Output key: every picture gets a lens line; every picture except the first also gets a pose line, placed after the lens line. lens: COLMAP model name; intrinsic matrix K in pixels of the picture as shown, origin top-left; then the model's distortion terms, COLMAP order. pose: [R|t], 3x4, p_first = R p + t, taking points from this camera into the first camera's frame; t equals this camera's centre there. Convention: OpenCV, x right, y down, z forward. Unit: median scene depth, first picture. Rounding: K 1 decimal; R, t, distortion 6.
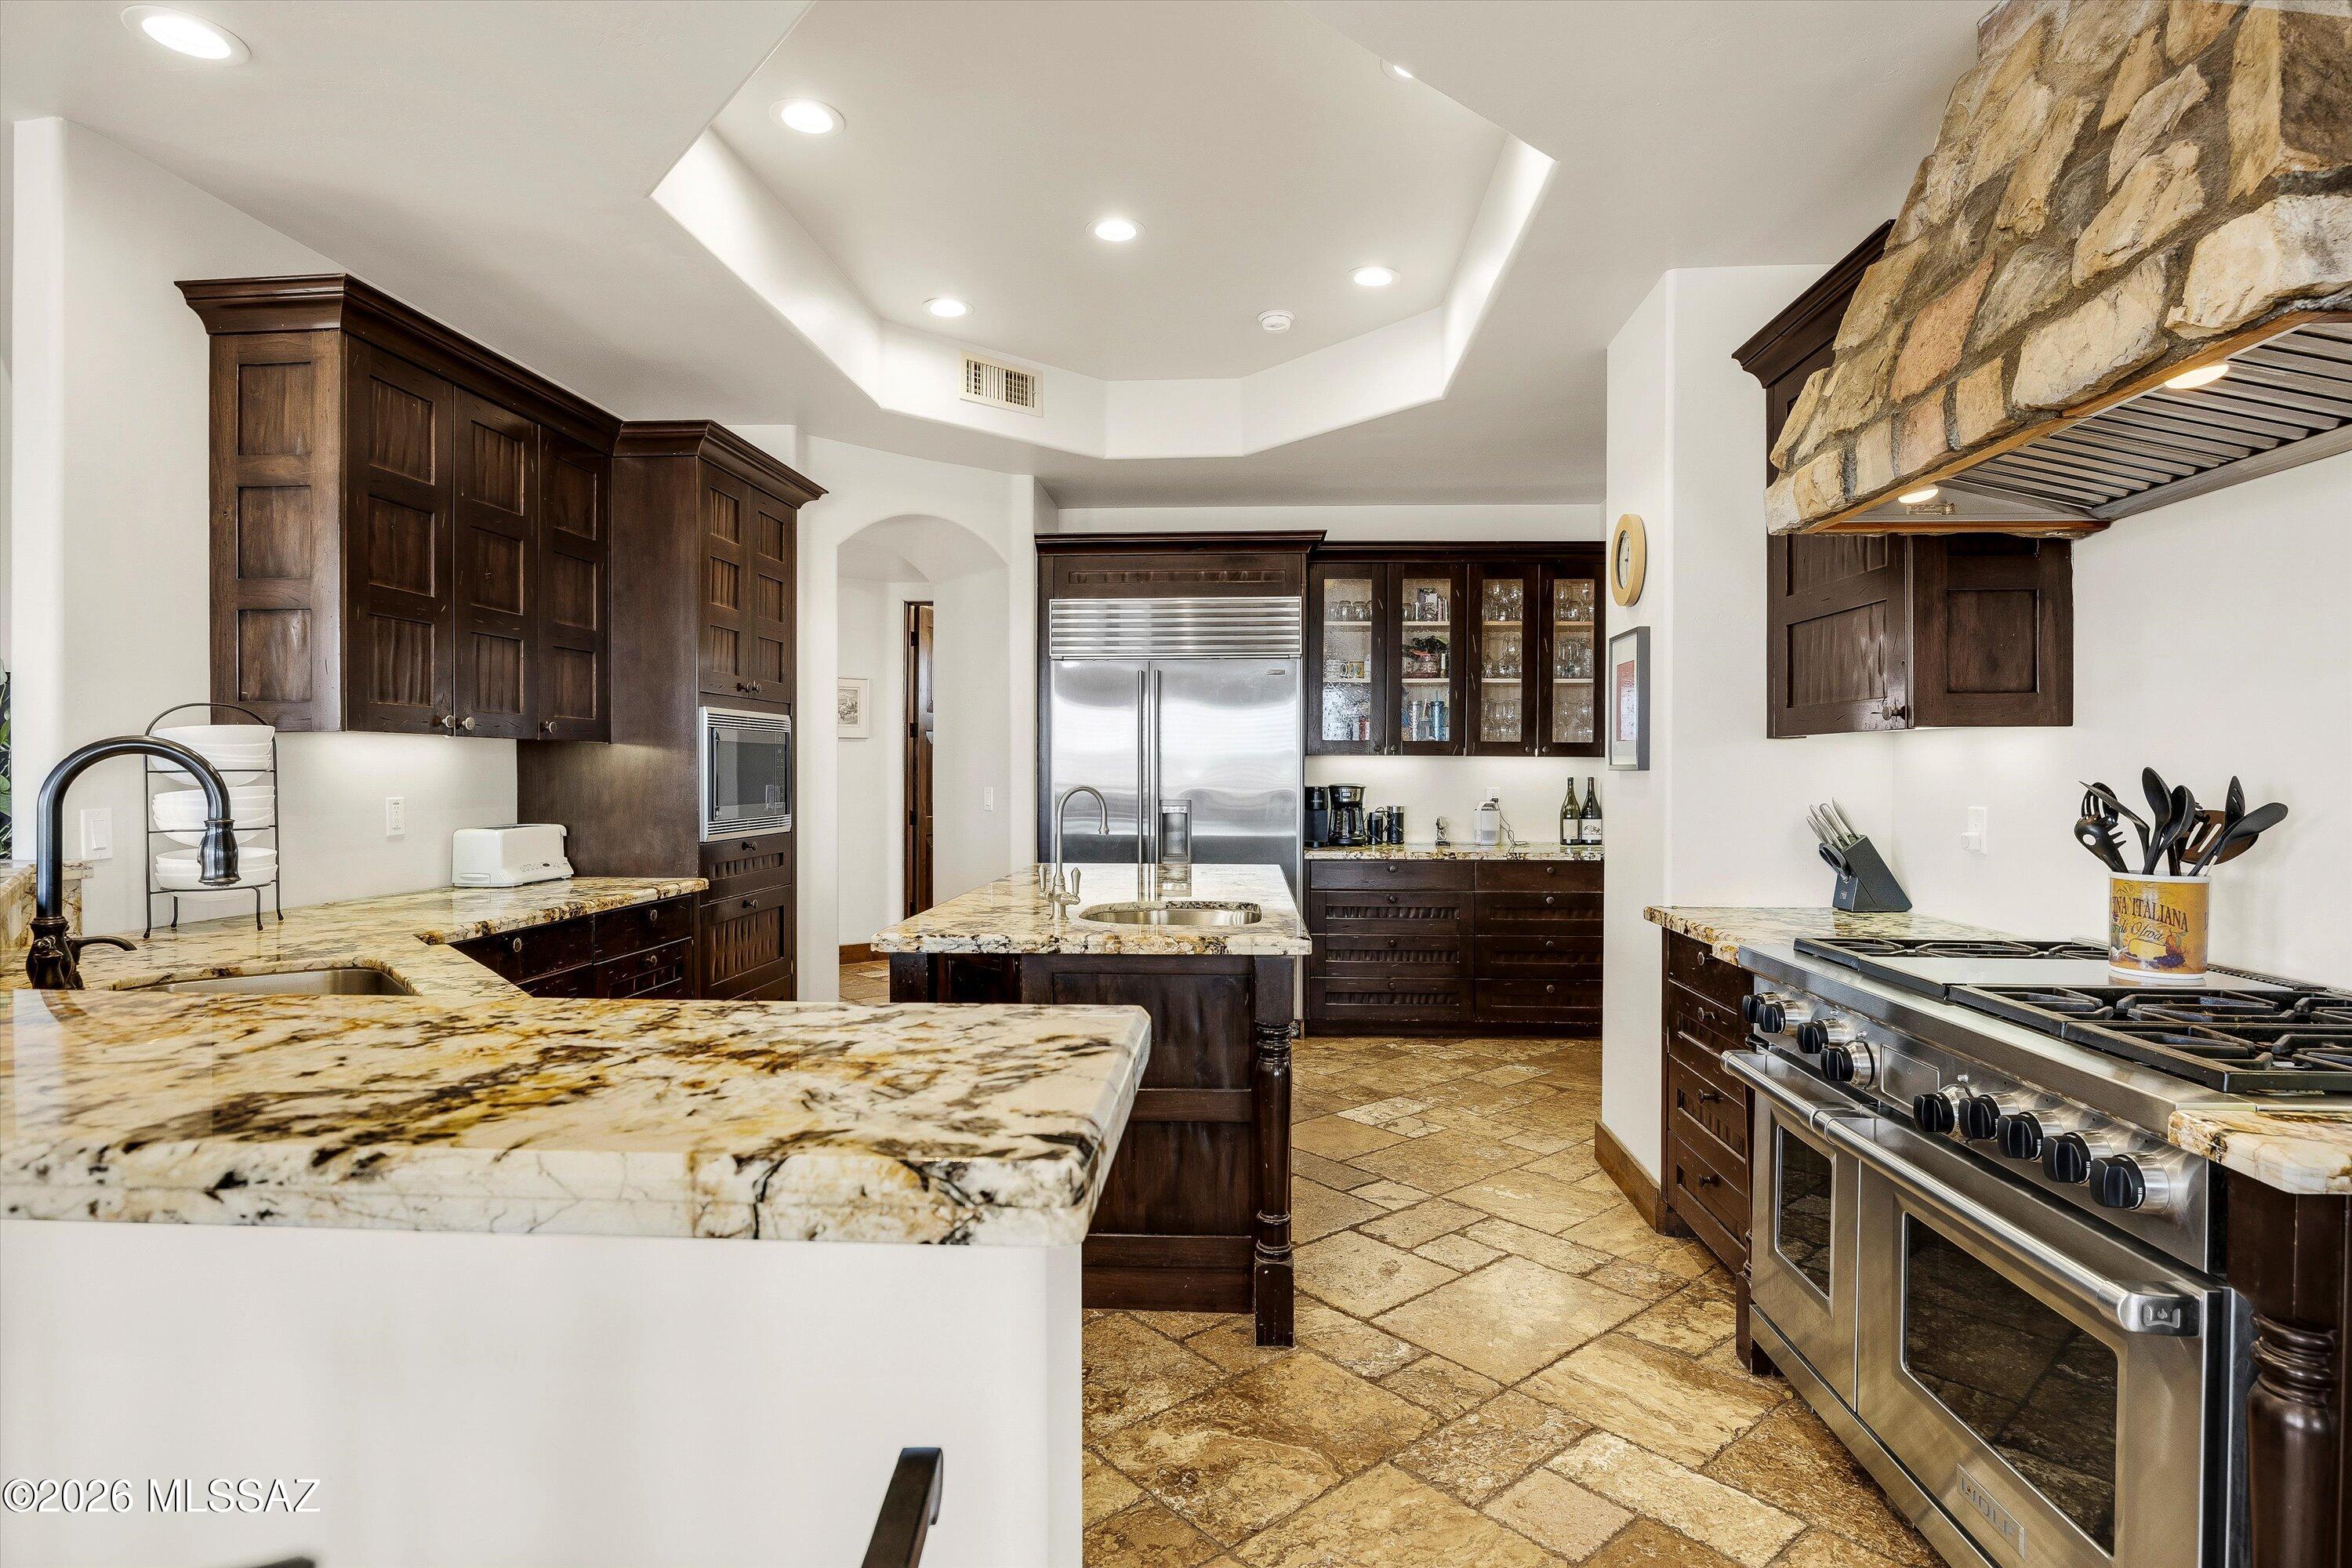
lens RADIAL K [[1158.1, 0, 1176.1], [0, 1158.1, 775.9], [0, 0, 1]] dist [0.000665, -0.000912]
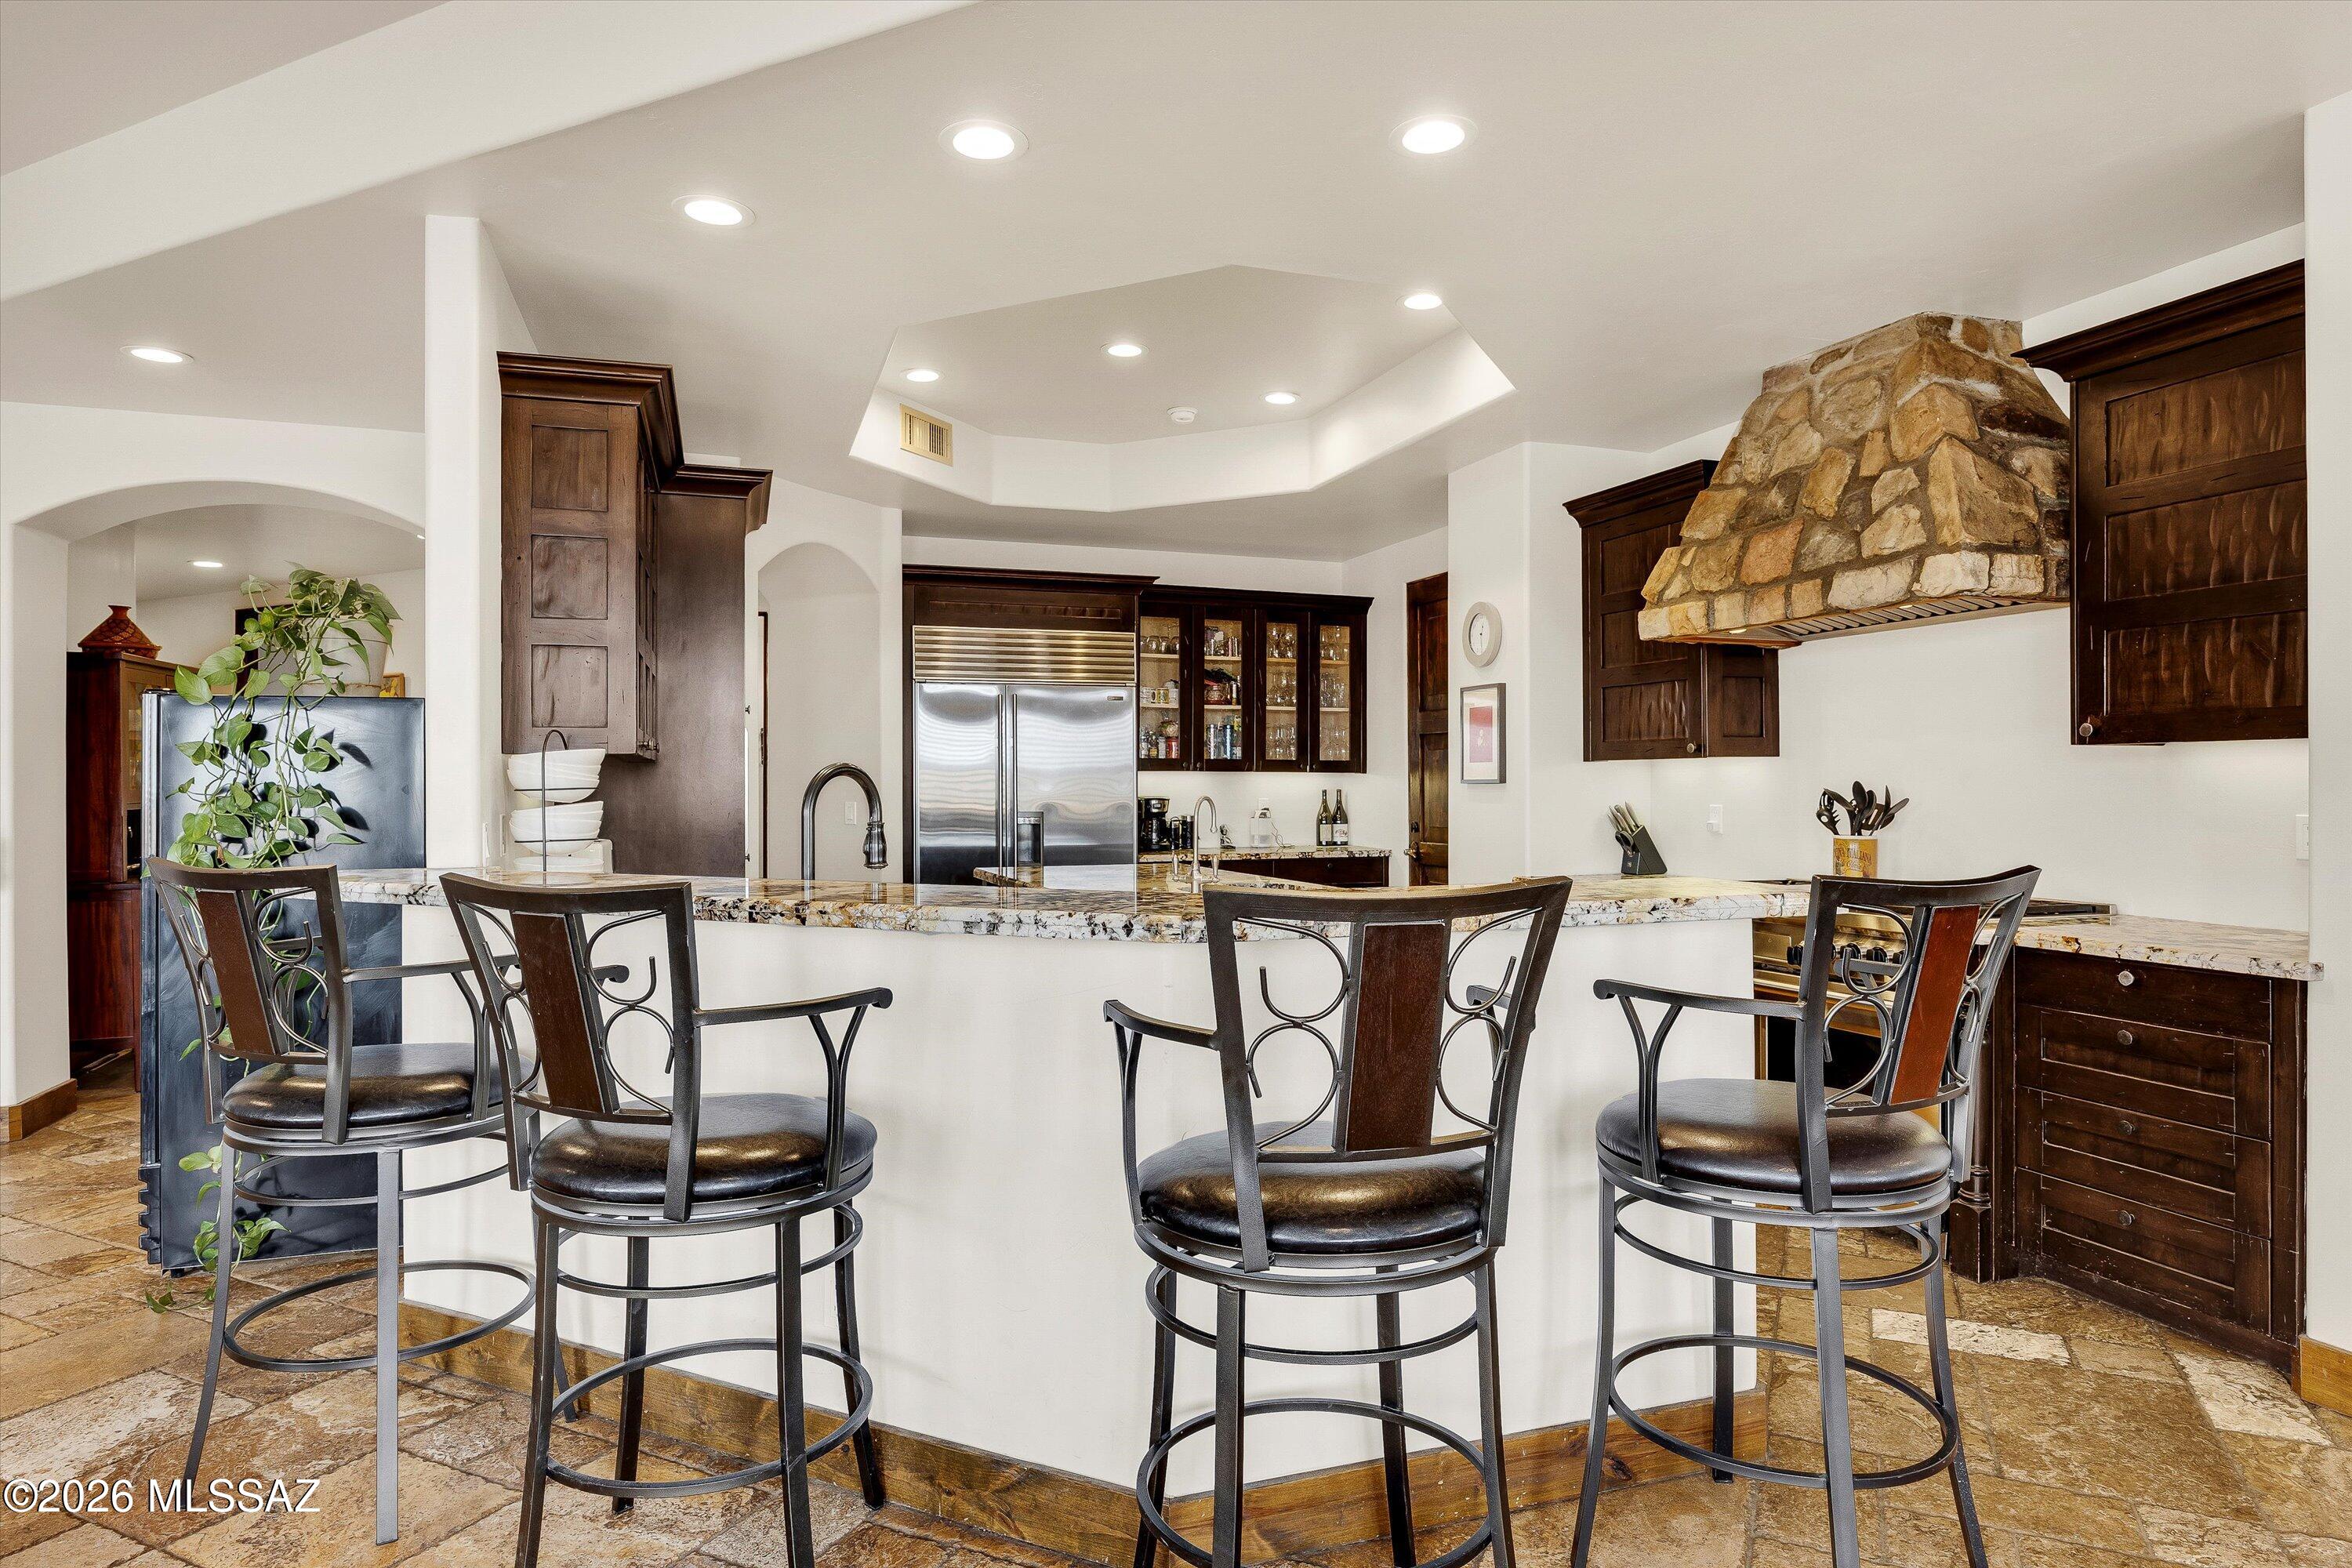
lens RADIAL K [[1289.5, 0, 1176.0], [0, 1289.5, 784.0], [0, 0, 1]] dist [0.011810, 0.000492]
pose [[0.922488, -0.005307, 0.385989, -0.571328], [0.007175, 0.999968, -0.003400, -0.001642], [-0.385959, 0.005906, 0.922497, -0.309557]]
